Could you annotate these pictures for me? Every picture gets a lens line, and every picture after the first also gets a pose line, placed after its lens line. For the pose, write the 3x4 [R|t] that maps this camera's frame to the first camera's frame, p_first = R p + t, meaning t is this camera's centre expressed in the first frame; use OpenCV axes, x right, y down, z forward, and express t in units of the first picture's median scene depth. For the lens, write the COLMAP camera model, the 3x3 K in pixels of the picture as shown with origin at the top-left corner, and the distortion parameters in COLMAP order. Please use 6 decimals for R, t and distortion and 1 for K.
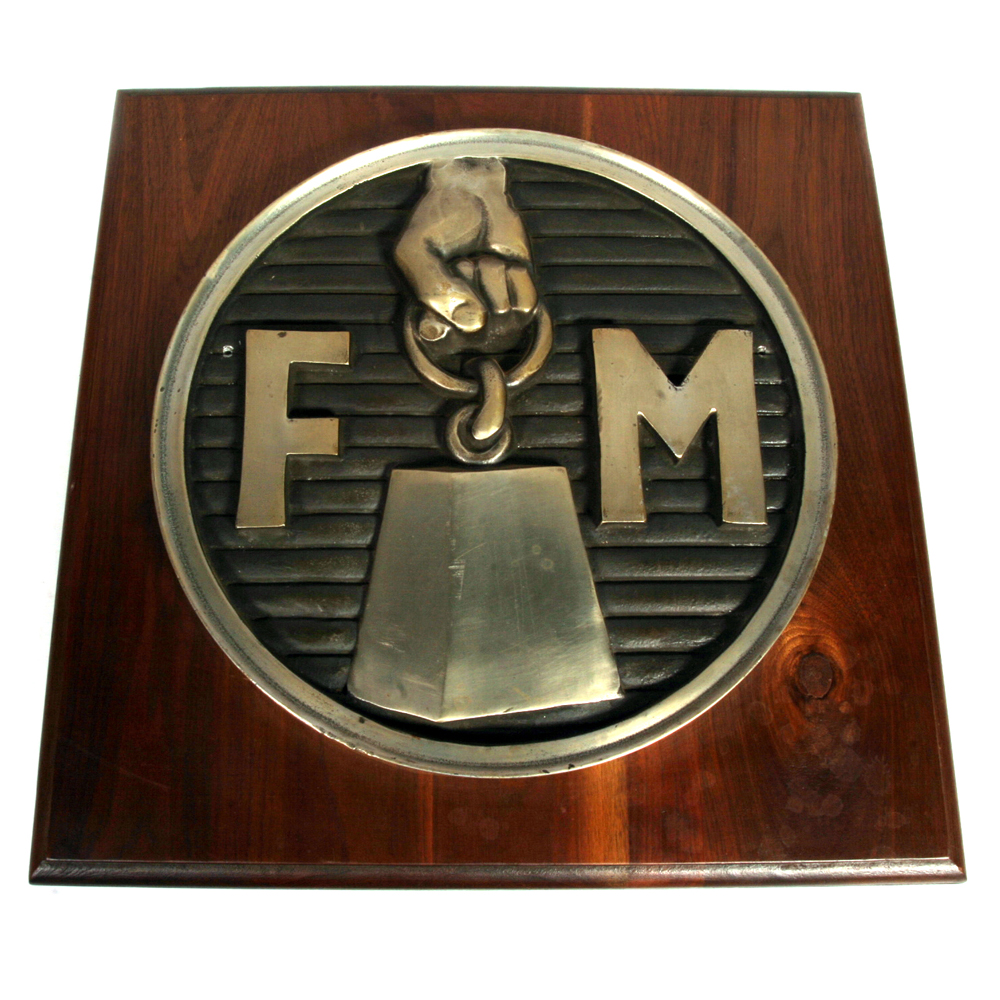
lens RADIAL K [[996.2, 0, 500.0], [0, 996.2, 500.0], [0, 0, 1]] dist [-0.014981, -0.009806]
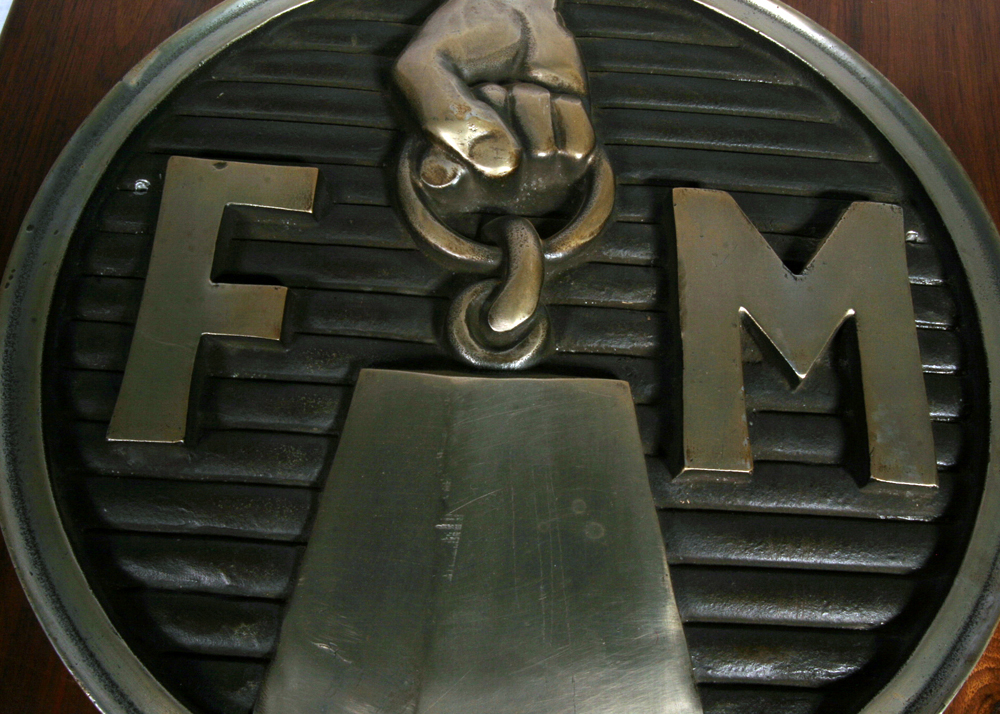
lens RADIAL K [[928.7, 0, 500.0], [0, 928.7, 357.0], [0, 0, 1]] dist [-0.068960, 0.010769]
pose [[0.998015, 0.057660, -0.025333, -0.003364], [-0.060367, 0.990465, -0.123832, 0.030863], [0.017951, 0.125116, 0.991980, 0.396444]]
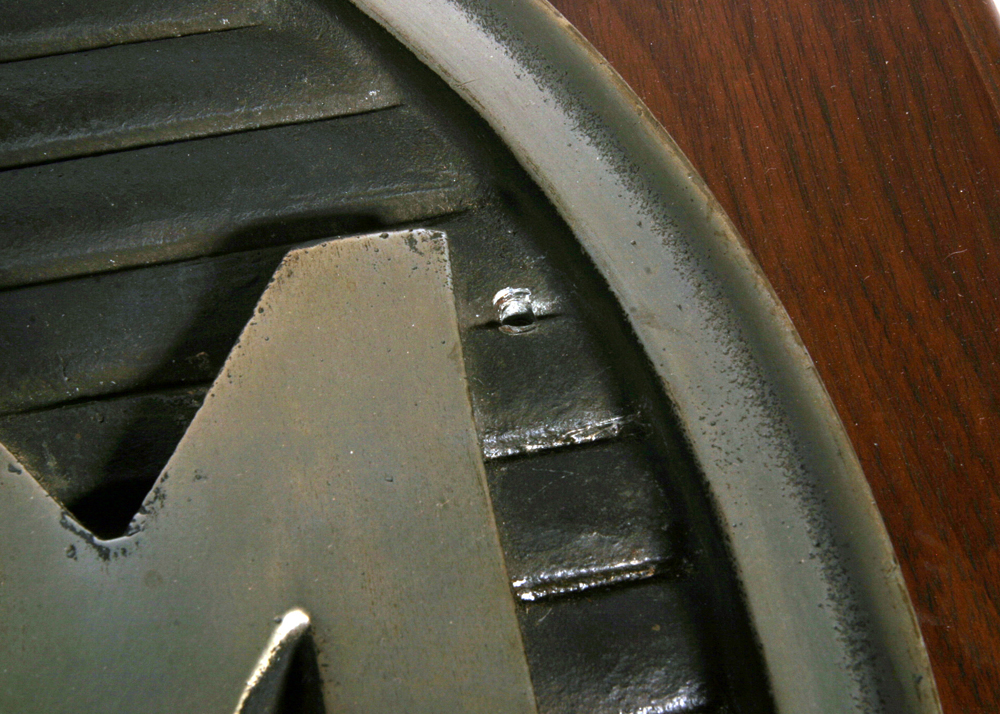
lens RADIAL K [[1681.3, 0, 500.0], [0, 1681.3, 357.0], [0, 0, 1]] dist [0.006190, 0.004407]
pose [[0.980316, -0.181302, 0.078169, 0.243253], [0.193496, 0.960944, -0.197855, -0.067930], [-0.039245, 0.209086, 0.977109, 0.668092]]
